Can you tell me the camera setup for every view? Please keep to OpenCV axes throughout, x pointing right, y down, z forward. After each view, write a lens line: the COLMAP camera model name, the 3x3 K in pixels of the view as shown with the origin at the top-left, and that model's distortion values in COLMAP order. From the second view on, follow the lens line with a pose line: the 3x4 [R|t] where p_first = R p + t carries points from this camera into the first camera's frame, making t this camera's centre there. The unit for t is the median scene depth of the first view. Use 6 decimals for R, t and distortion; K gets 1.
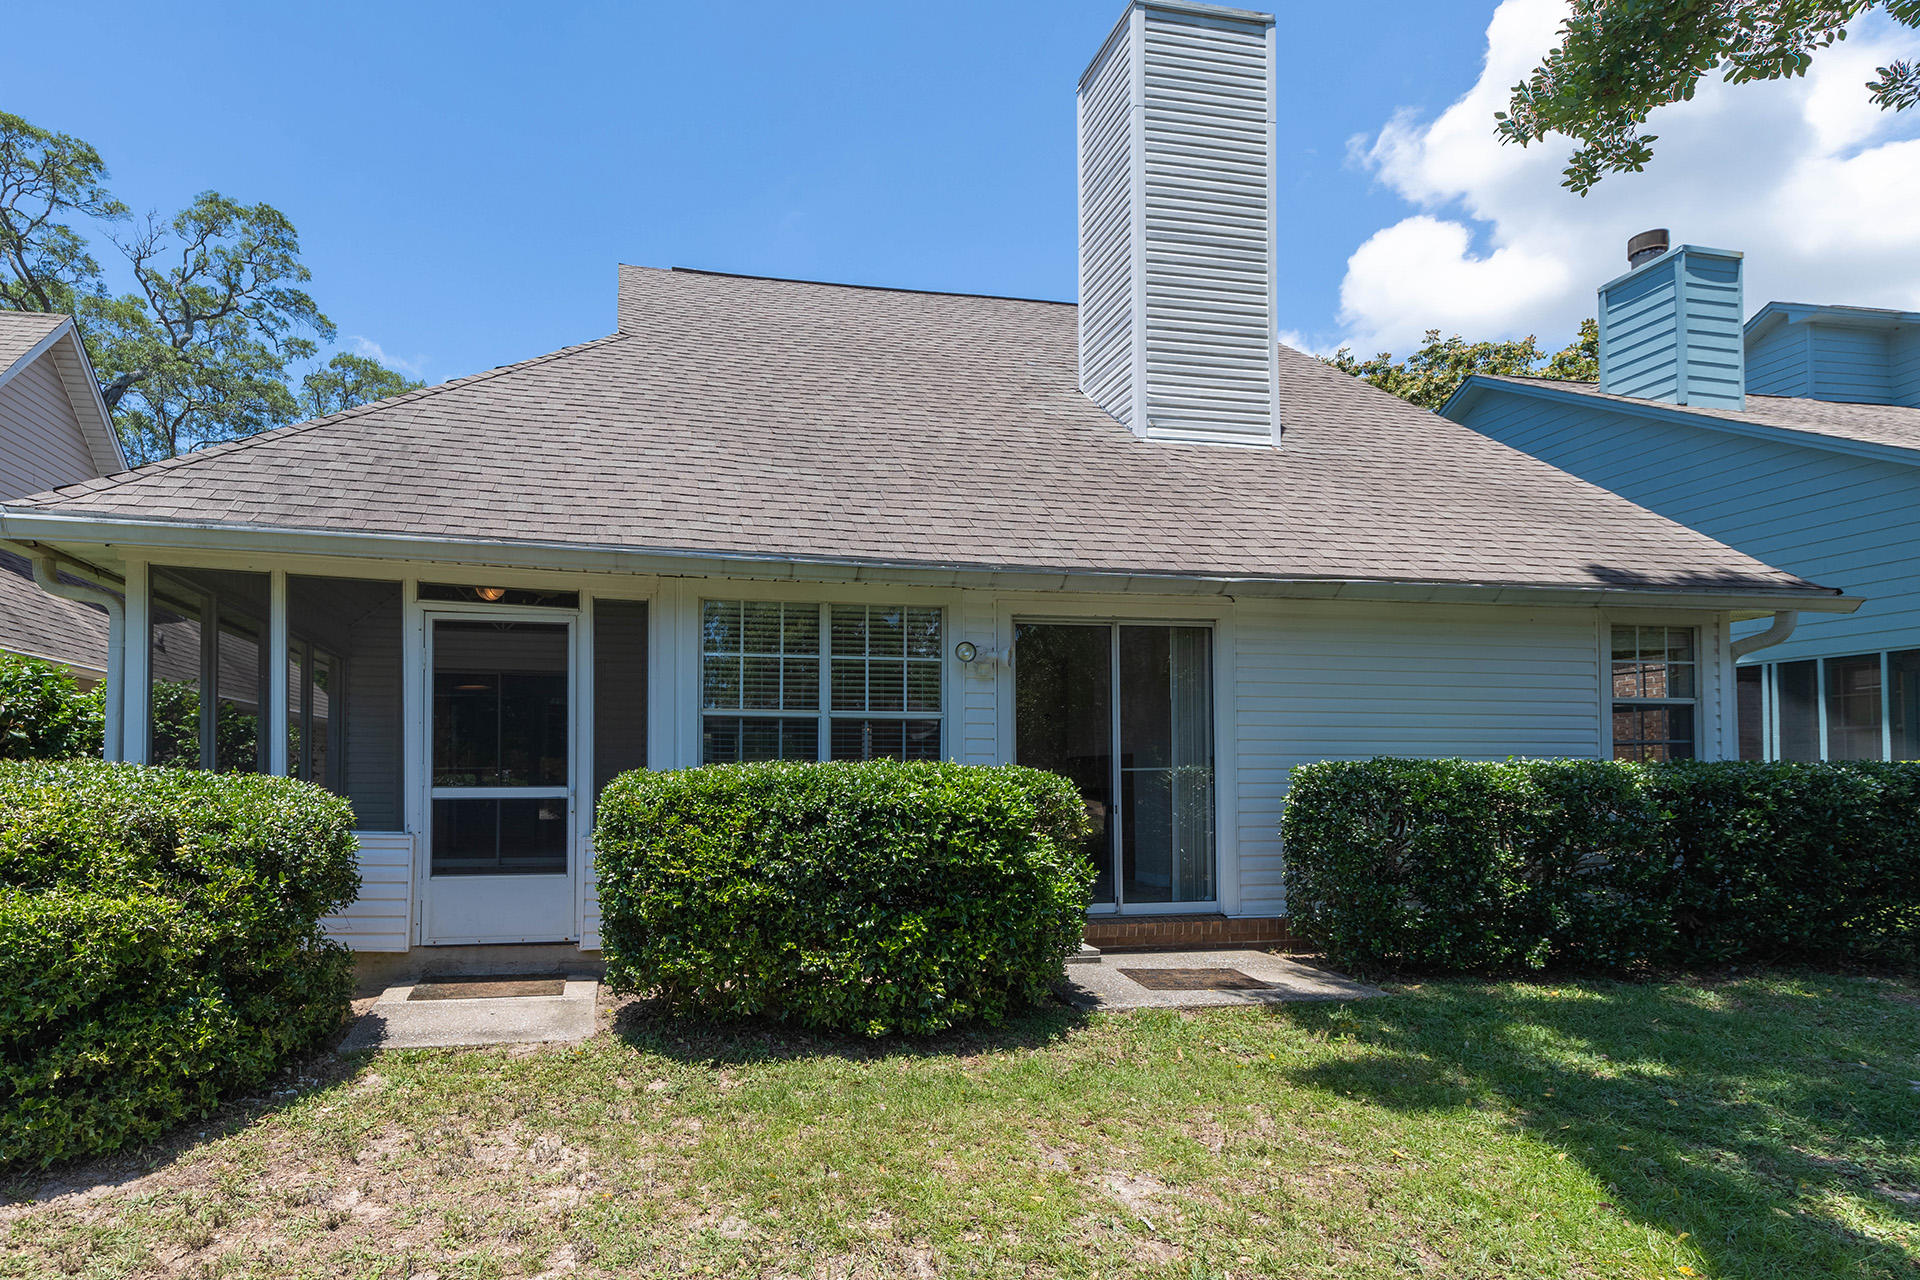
lens RADIAL K [[884.8, 0, 959.5], [0, 884.8, 747.3], [0, 0, 1]] dist [-0.001358, -0.000178]
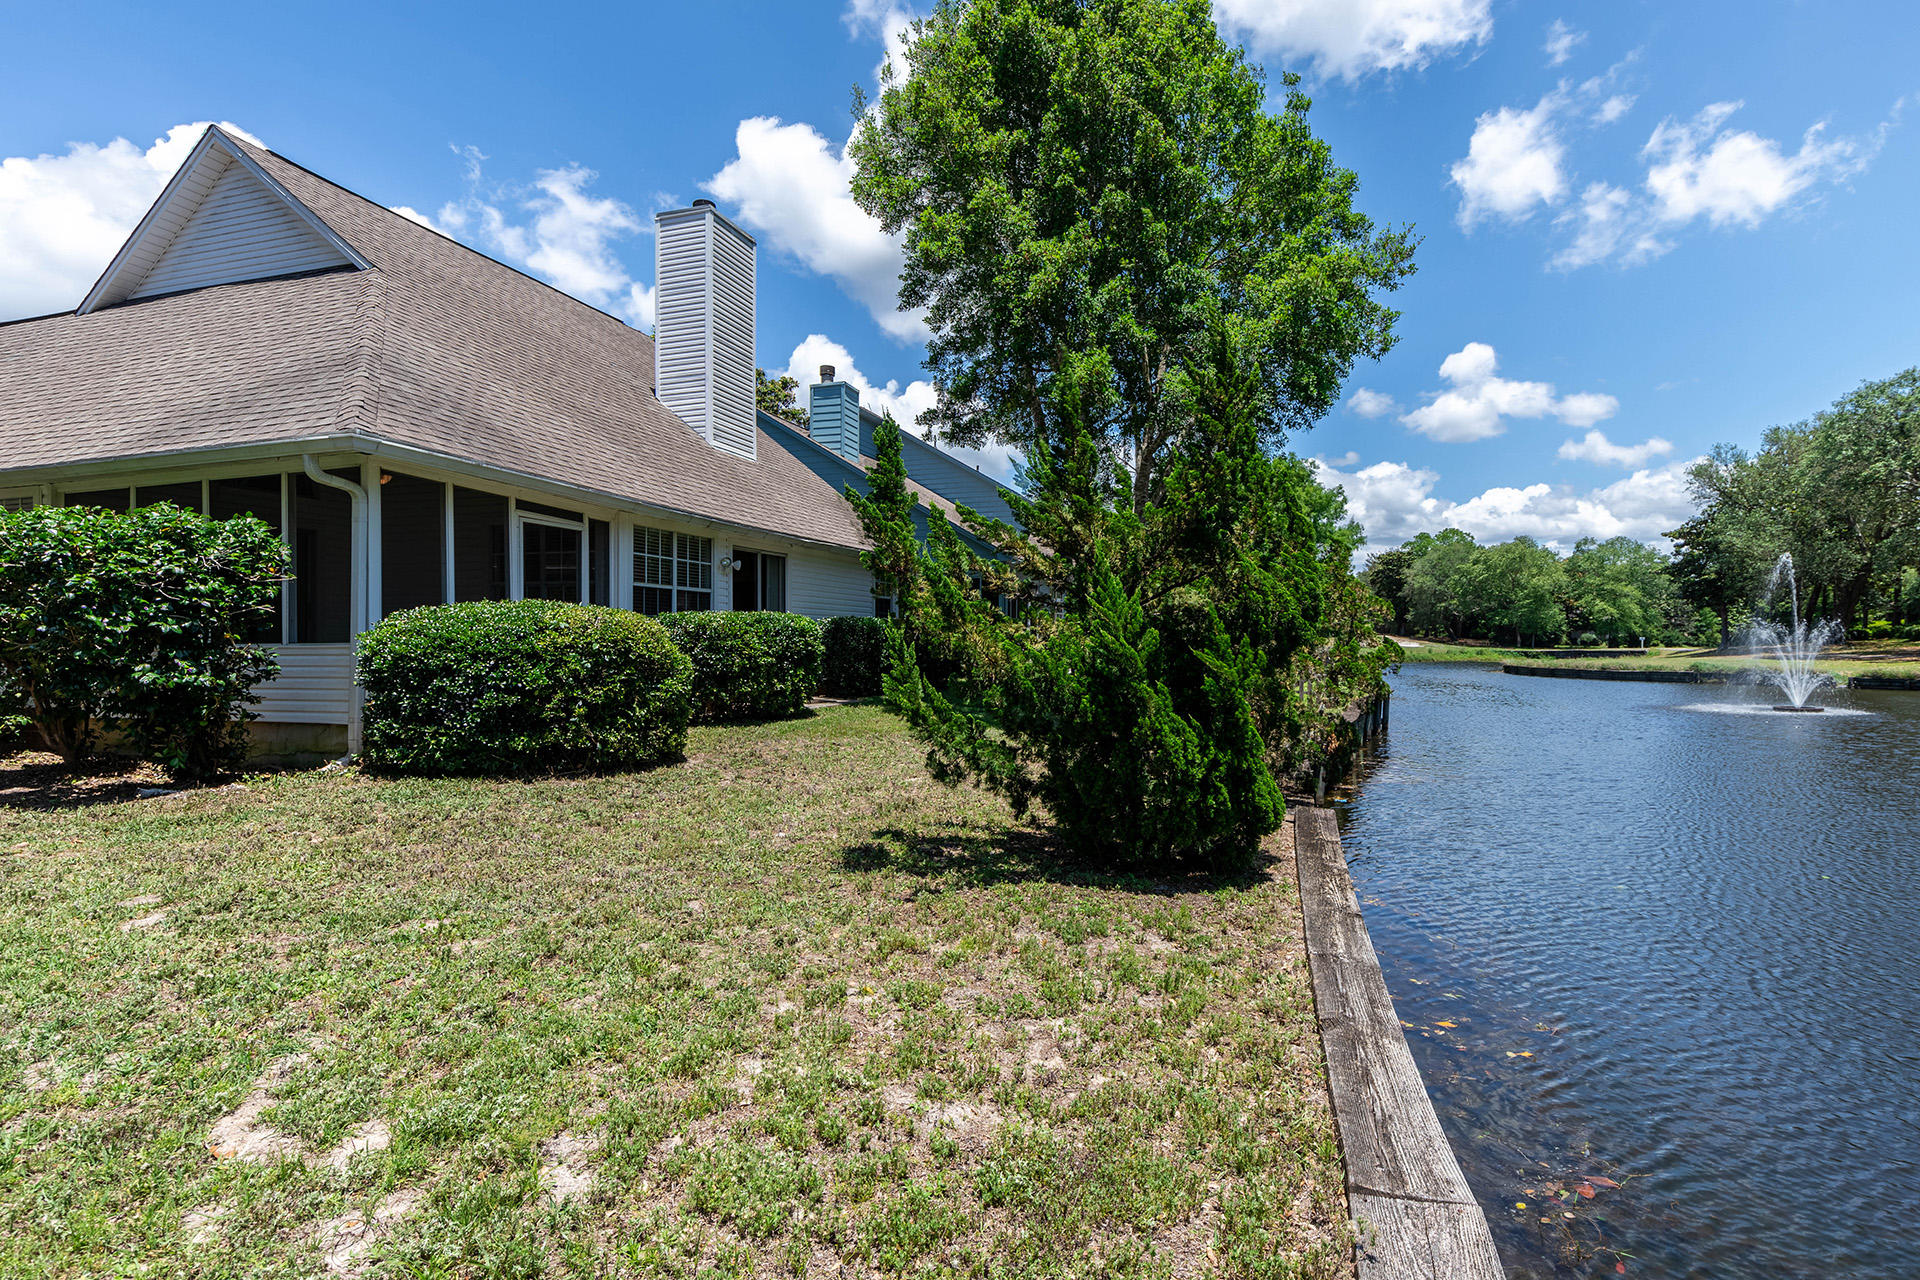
lens RADIAL K [[897.4, 0, 960.0], [0, 897.4, 640.0], [0, 0, 1]] dist [-0.000196, -0.000032]
pose [[0.475445, -0.001860, 0.879743, -1.639868], [-0.039971, 0.998919, 0.023714, 0.009244], [-0.878837, -0.046439, 0.474857, -0.555957]]
